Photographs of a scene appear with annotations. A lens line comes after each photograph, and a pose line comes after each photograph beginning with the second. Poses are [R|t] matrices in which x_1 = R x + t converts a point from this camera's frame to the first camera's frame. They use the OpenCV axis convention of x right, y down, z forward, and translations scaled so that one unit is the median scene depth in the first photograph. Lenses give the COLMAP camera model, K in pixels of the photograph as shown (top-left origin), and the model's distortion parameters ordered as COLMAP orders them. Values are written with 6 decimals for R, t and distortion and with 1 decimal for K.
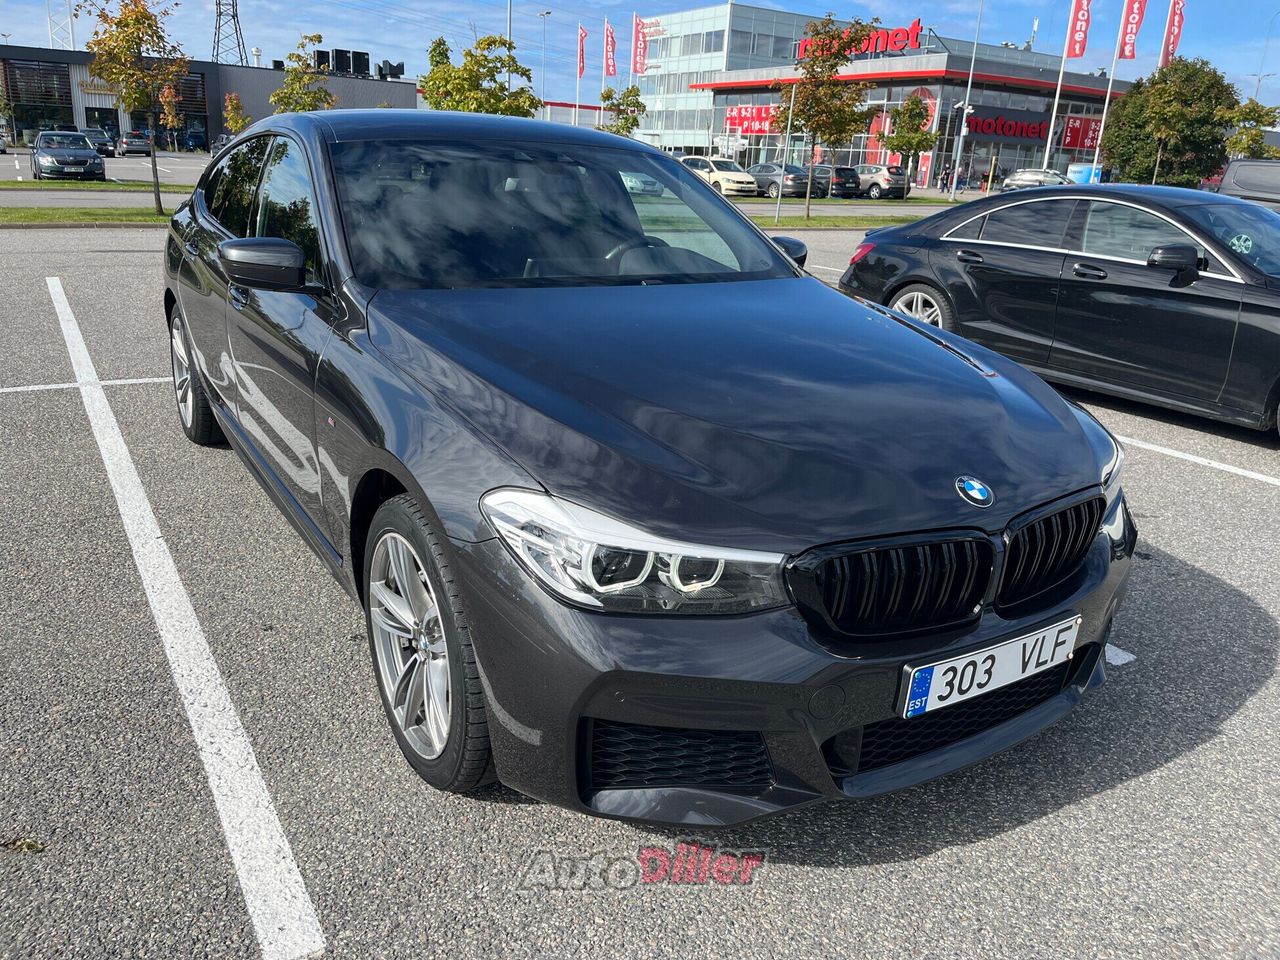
lens RADIAL K [[971.1, 0, 639.8], [0, 971.1, 486.2], [0, 0, 1]] dist [0.079762, -0.116689]
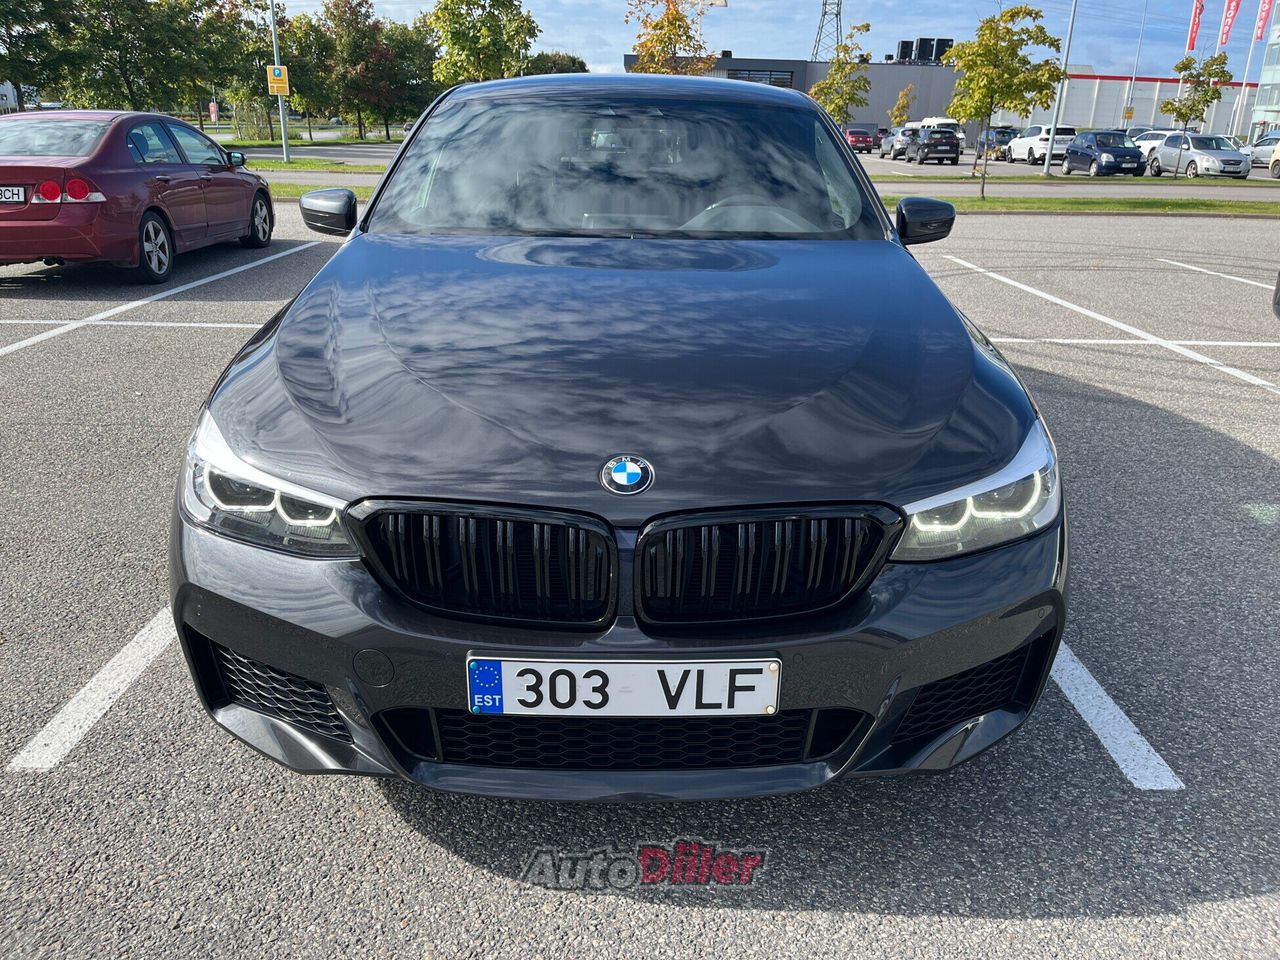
lens RADIAL K [[971.1, 0, 643.9], [0, 971.1, 481.9], [0, 0, 1]] dist [0.079762, -0.116689]
pose [[0.853539, 0.147891, -0.499599, 0.081789], [-0.145120, 0.988406, 0.044657, -0.003019], [0.500411, 0.034385, 0.865105, 0.031233]]
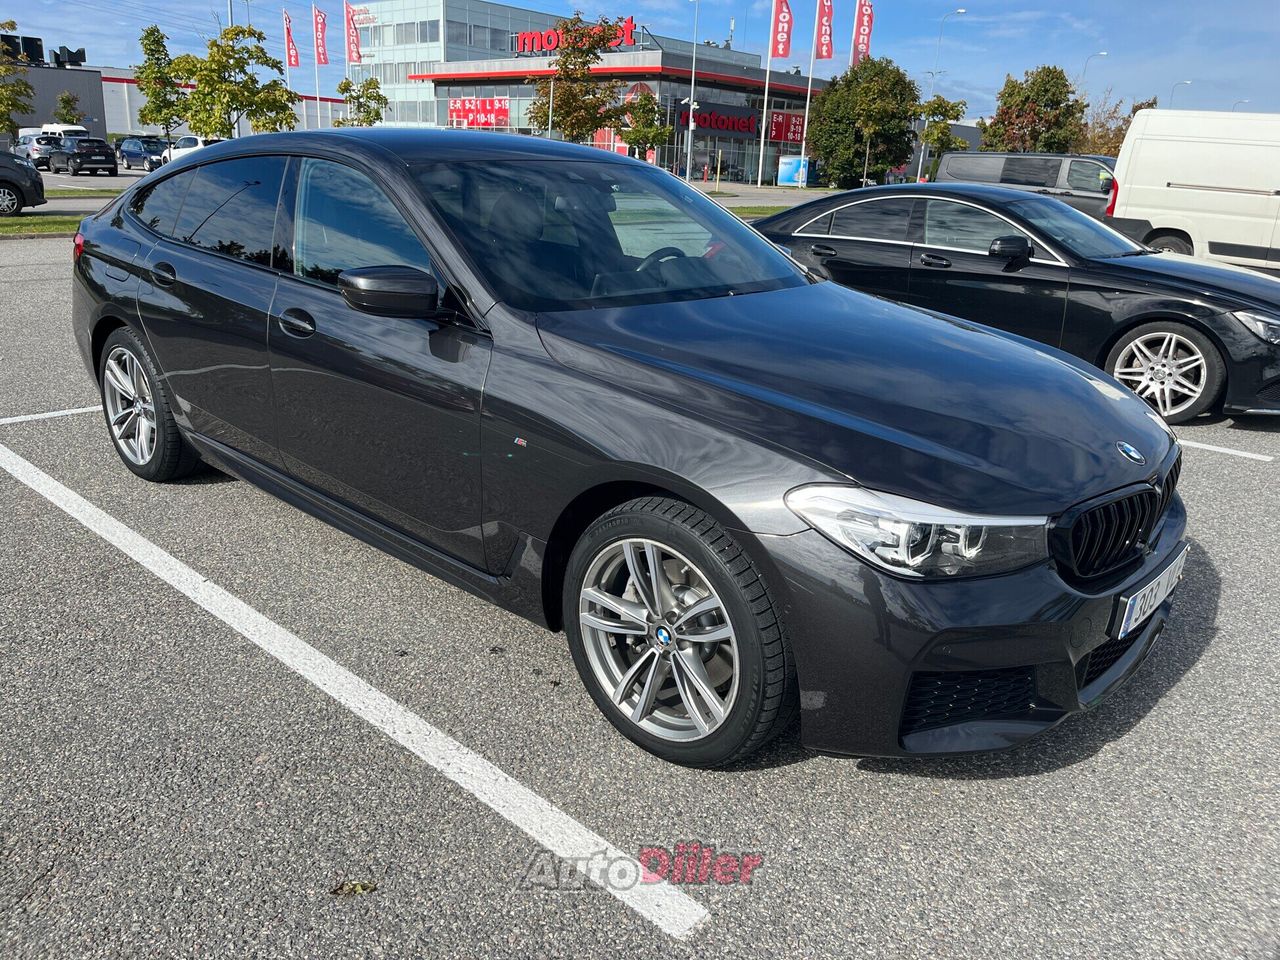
lens RADIAL K [[971.1, 0, 643.7], [0, 971.1, 485.2], [0, 0, 1]] dist [0.079762, -0.116689]
pose [[0.962013, -0.093605, 0.256454, -0.061498], [0.091855, 0.995594, 0.018820, -0.003644], [-0.257086, 0.005451, 0.966373, -0.004948]]
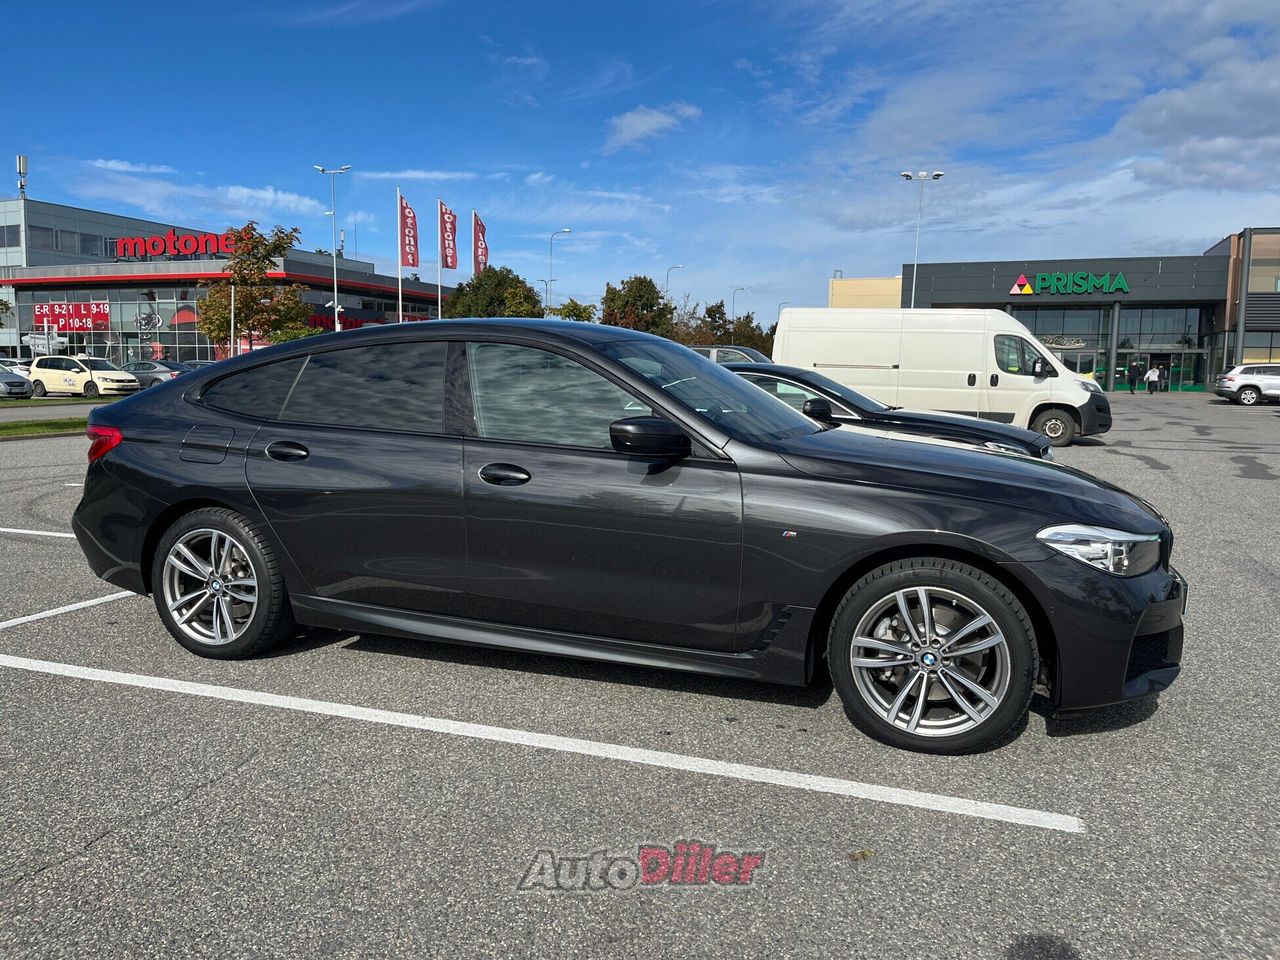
lens RADIAL K [[971.1, 0, 647.8], [0, 971.1, 477.8], [0, 0, 1]] dist [0.079762, -0.116689]
pose [[0.785465, -0.107773, 0.609450, -0.174958], [0.222910, 0.967897, -0.116128, -0.003686], [-0.577370, 0.227067, 0.784273, 0.001800]]
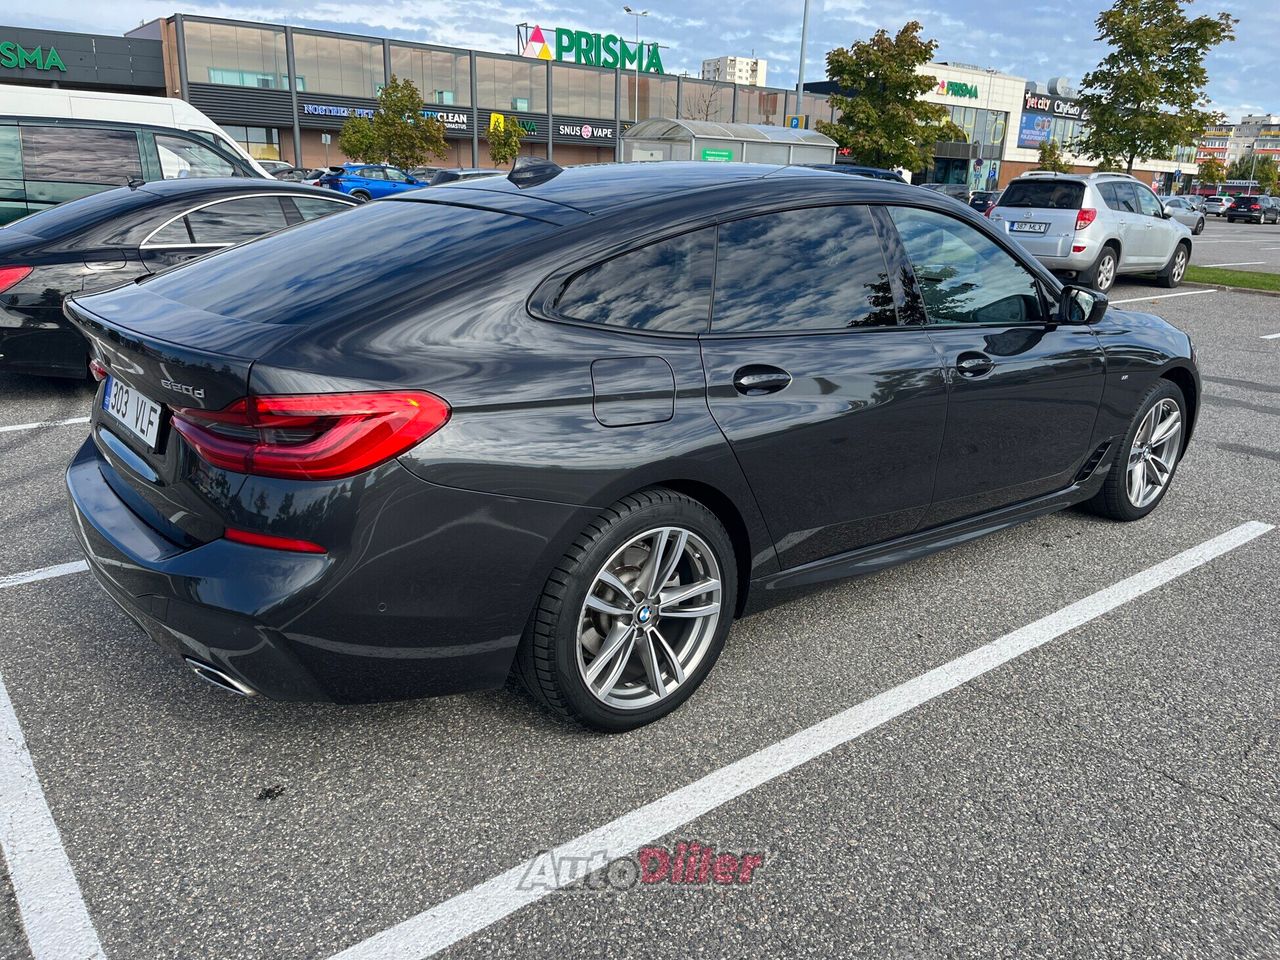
lens RADIAL K [[971.1, 0, 646.5], [0, 971.1, 479.2], [0, 0, 1]] dist [0.079762, -0.116689]
pose [[-0.130793, -0.338967, 0.931662, -0.243818], [0.280710, 0.888617, 0.362714, -0.099646], [-0.950839, 0.308967, -0.021074, 0.248997]]
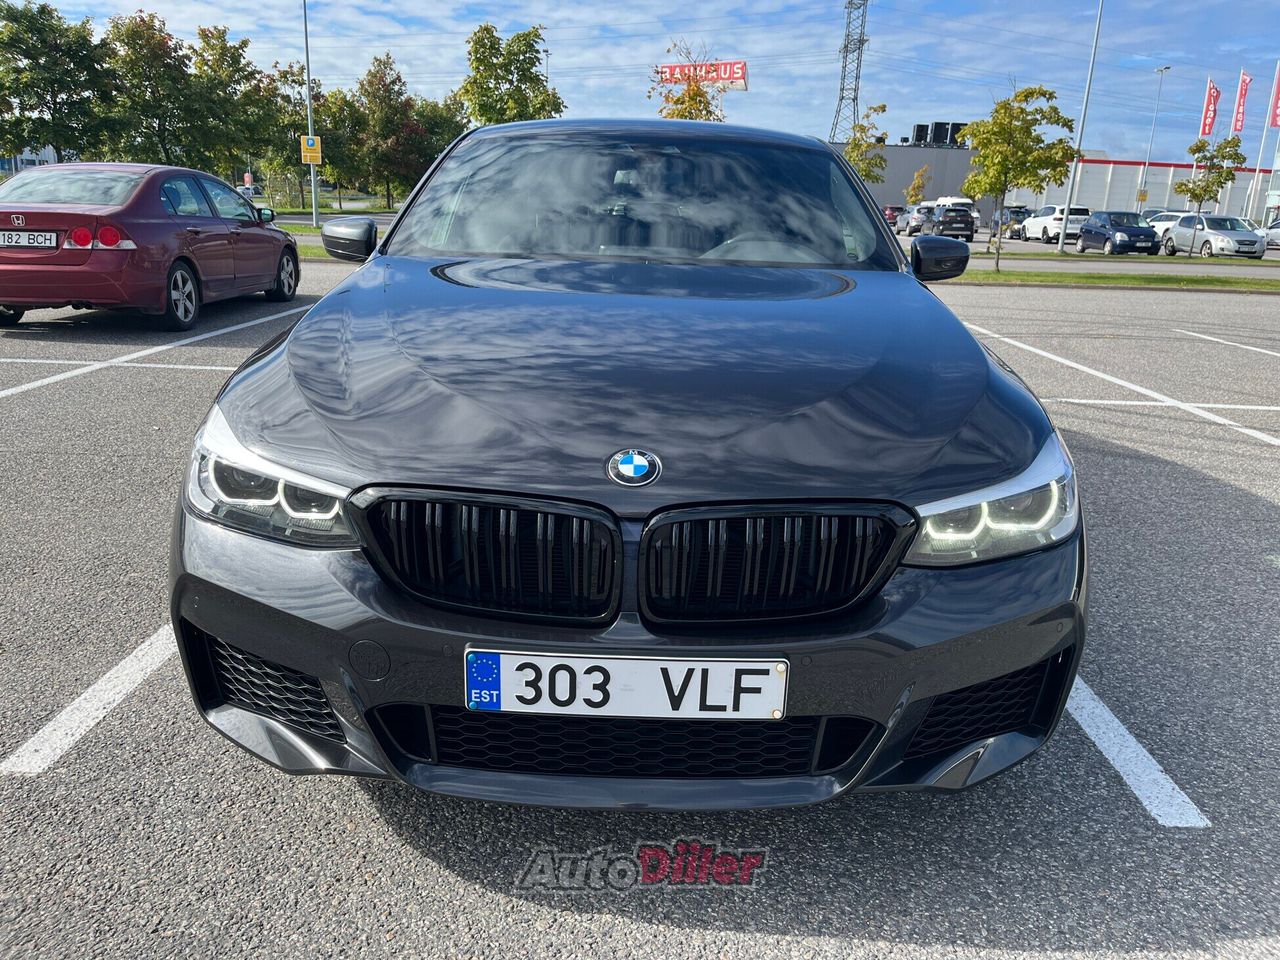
lens RADIAL K [[971.1, 0, 640.6], [0, 971.1, 481.2], [0, 0, 1]] dist [0.079762, -0.116689]
pose [[0.841618, 0.130357, -0.524106, 0.082435], [-0.166788, 0.985732, -0.022657, 0.003588], [0.513675, 0.106483, 0.851352, 0.033345]]
